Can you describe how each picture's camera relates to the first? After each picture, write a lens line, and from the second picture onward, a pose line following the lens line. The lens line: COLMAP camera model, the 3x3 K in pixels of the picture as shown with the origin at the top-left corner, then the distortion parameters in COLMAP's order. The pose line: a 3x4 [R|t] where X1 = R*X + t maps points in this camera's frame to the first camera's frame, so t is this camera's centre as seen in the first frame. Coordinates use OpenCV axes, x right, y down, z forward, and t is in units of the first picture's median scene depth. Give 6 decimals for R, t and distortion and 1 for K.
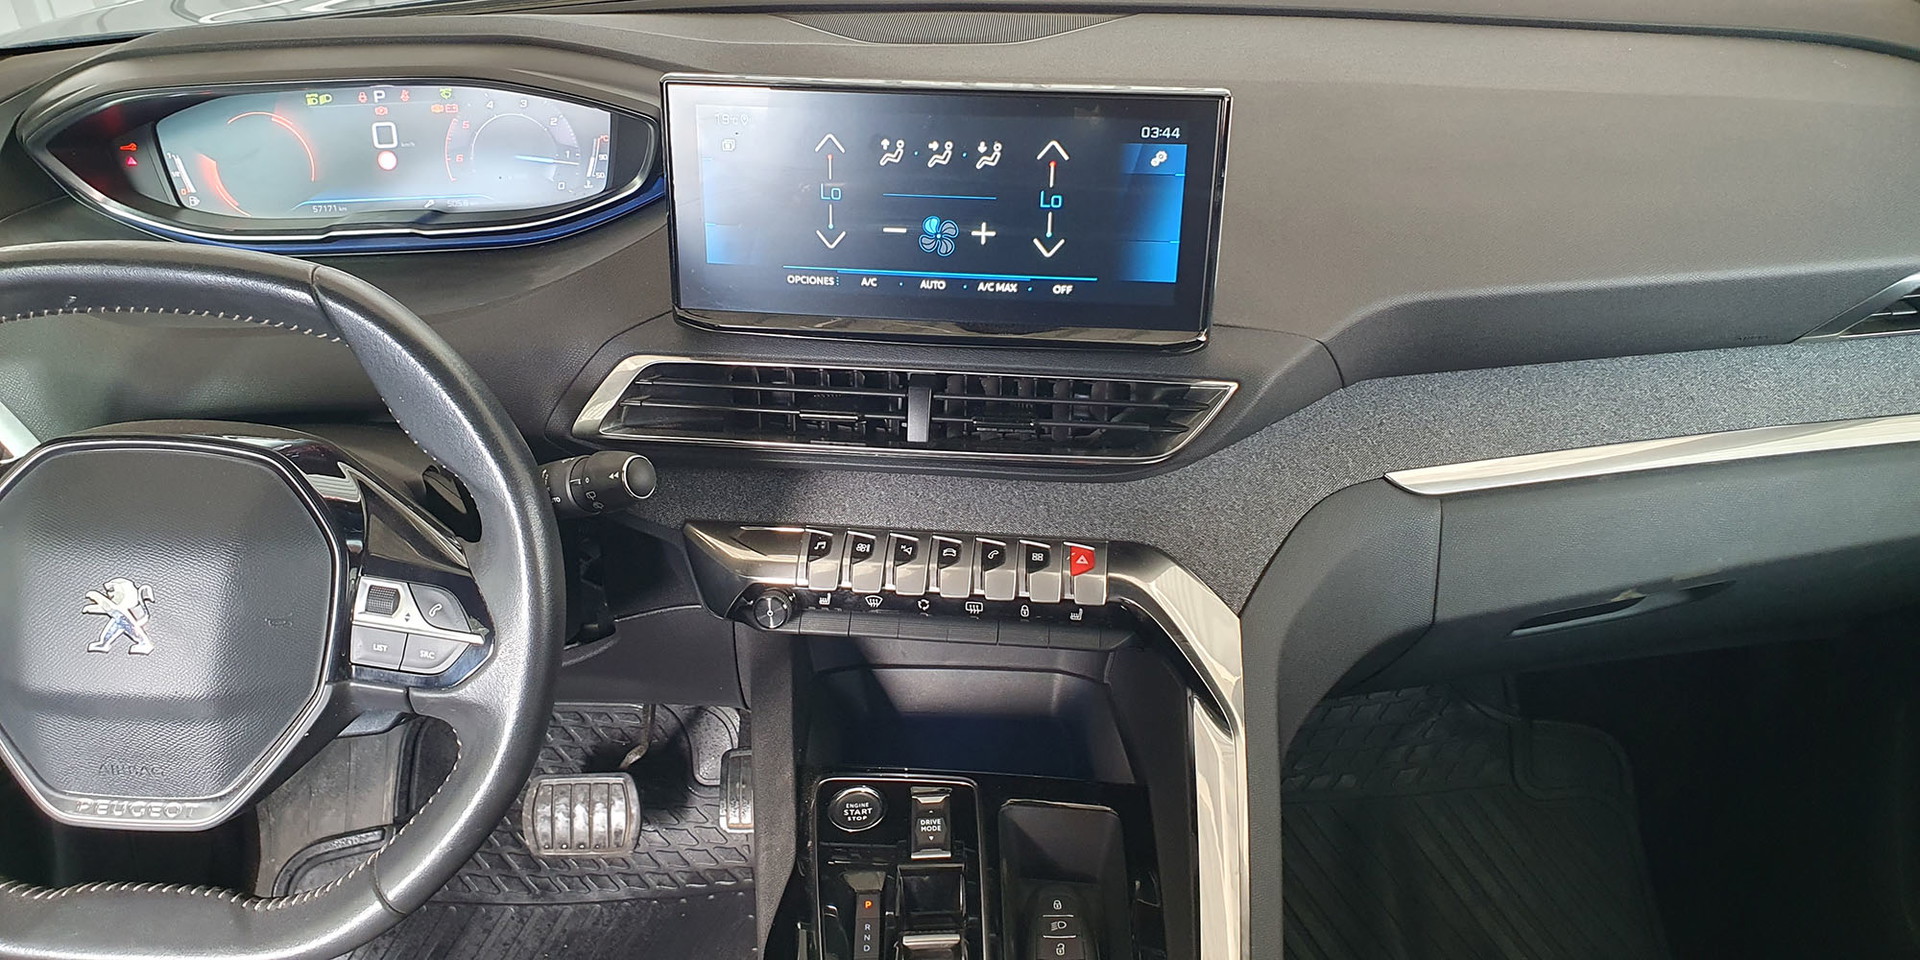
lens RADIAL K [[1494.4, 0, 923.1], [0, 1494.4, 457.0], [0, 0, 1]] dist [0.018750, -0.031073]
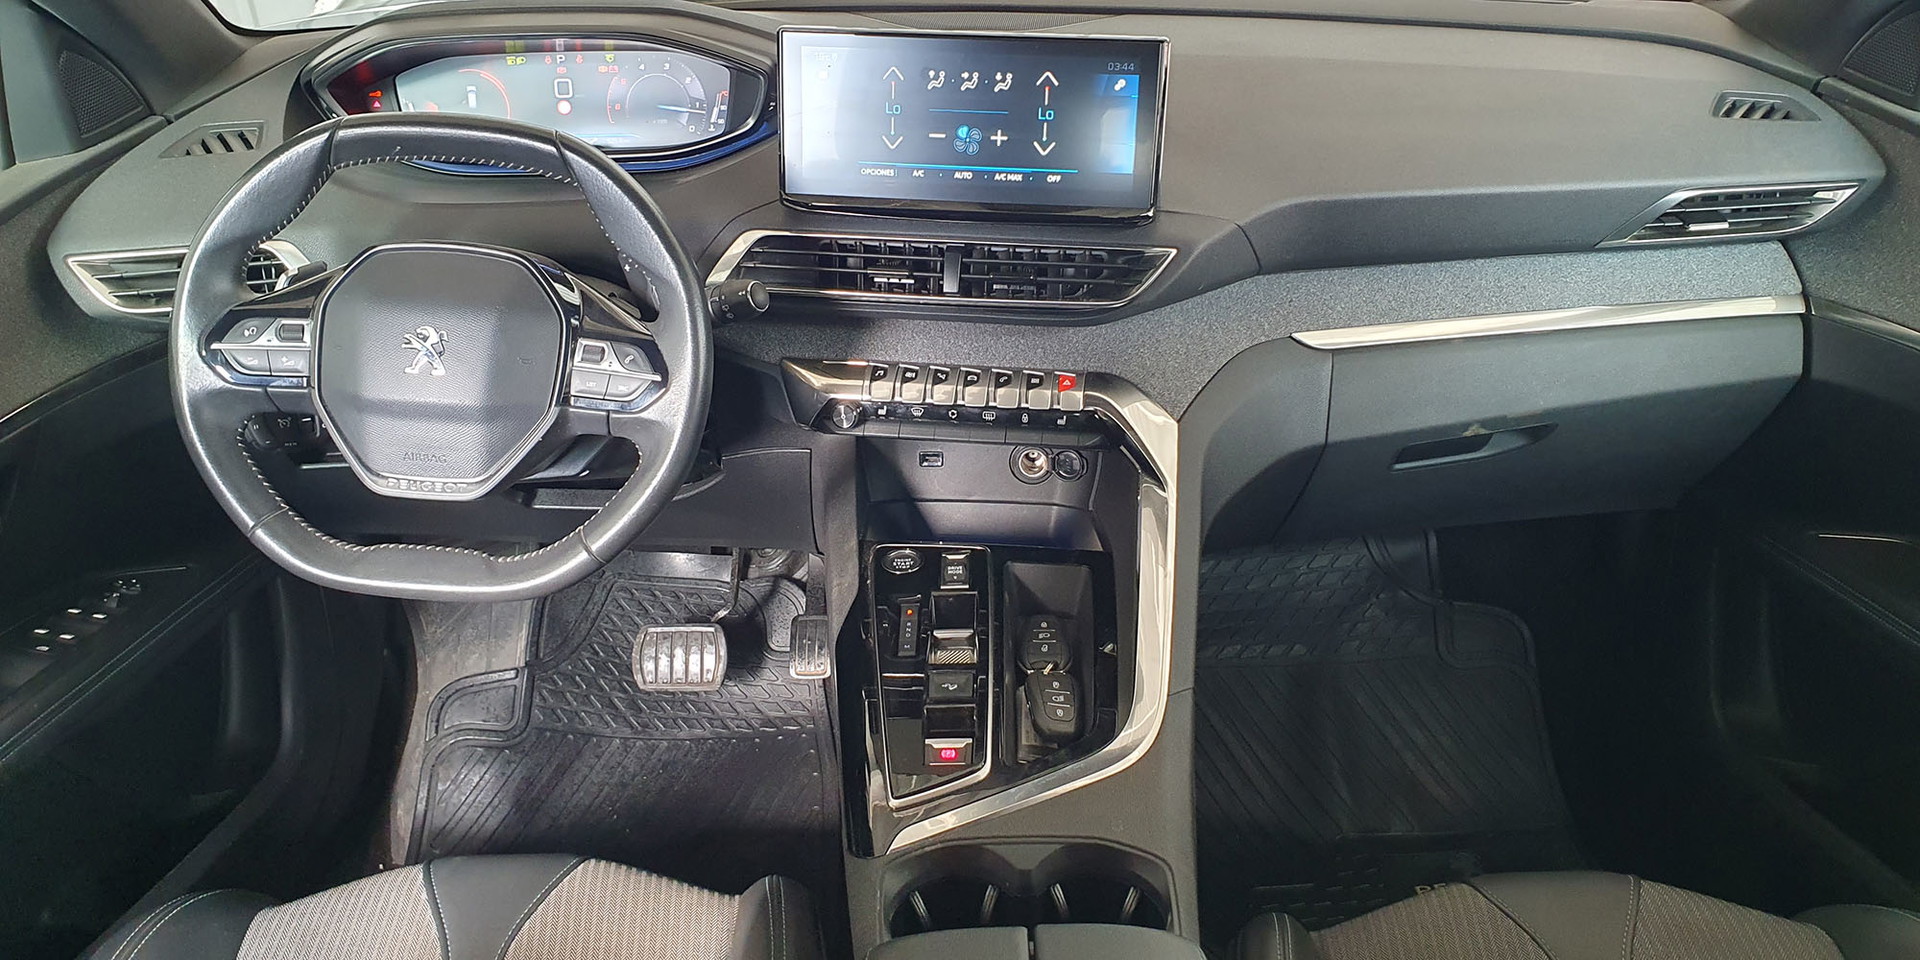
lens RADIAL K [[1494.4, 0, 944.6], [0, 1494.4, 471.4], [0, 0, 1]] dist [0.018750, -0.031073]
pose [[0.999669, 0.018908, -0.017423, 0.017519], [-0.019614, 0.998953, -0.041319, 0.209560], [0.016623, 0.041647, 0.998994, -0.385561]]
